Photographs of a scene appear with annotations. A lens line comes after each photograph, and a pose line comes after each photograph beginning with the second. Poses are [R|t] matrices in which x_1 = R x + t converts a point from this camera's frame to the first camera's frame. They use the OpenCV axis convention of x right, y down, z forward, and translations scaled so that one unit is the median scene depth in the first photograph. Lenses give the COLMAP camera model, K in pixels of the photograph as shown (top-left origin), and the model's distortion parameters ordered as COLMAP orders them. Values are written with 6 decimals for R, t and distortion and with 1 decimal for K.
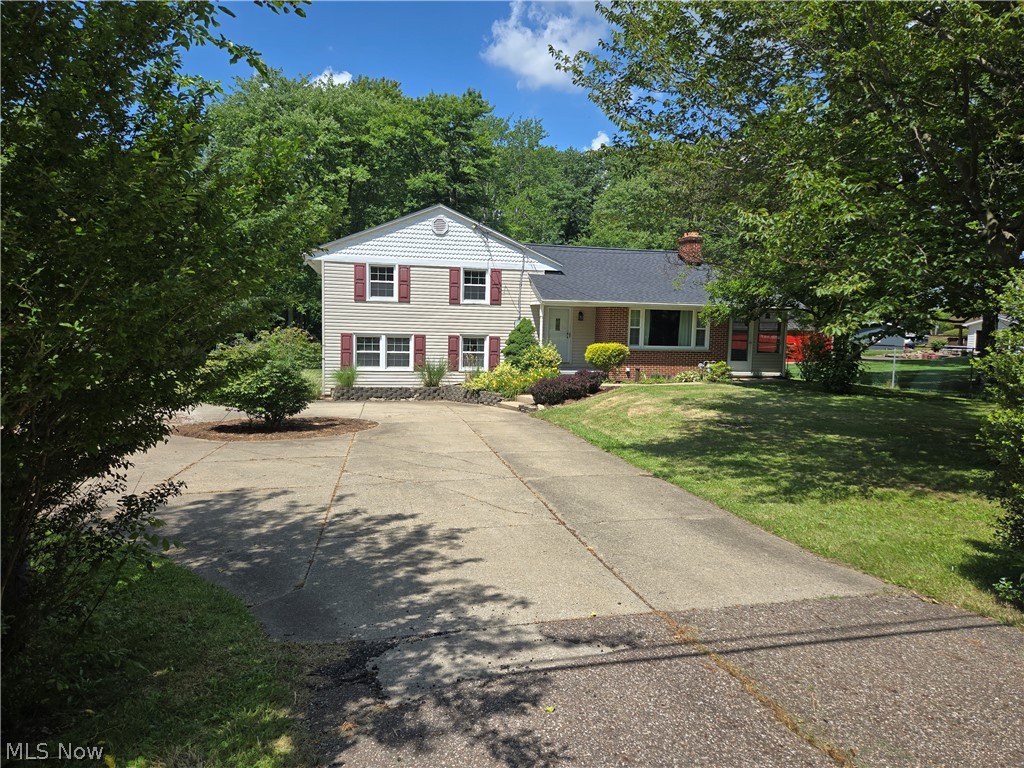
lens RADIAL K [[678.8, 0, 511.6], [0, 678.8, 385.8], [0, 0, 1]] dist [0.004765, 0.000379]
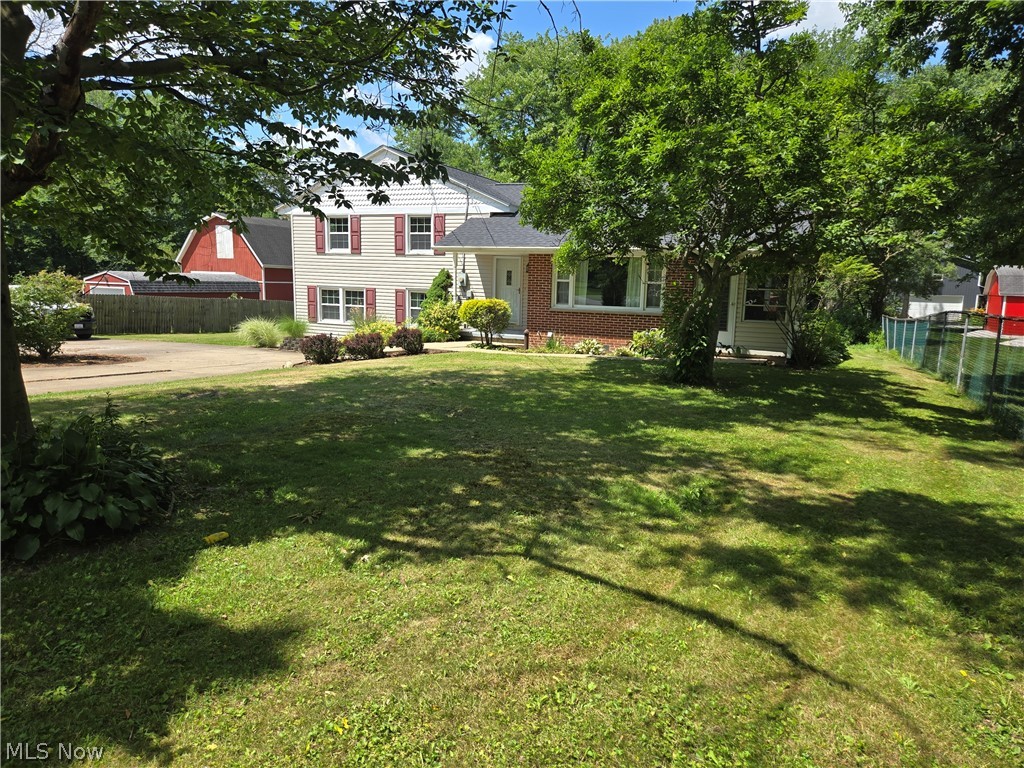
lens RADIAL K [[678.8, 0, 511.7], [0, 678.8, 382.6], [0, 0, 1]] dist [0.004765, 0.000379]
pose [[0.805106, 0.088038, -0.586562, 0.594605], [-0.067084, 0.996093, 0.057427, -0.011253], [0.589326, -0.006886, 0.807866, 0.346593]]
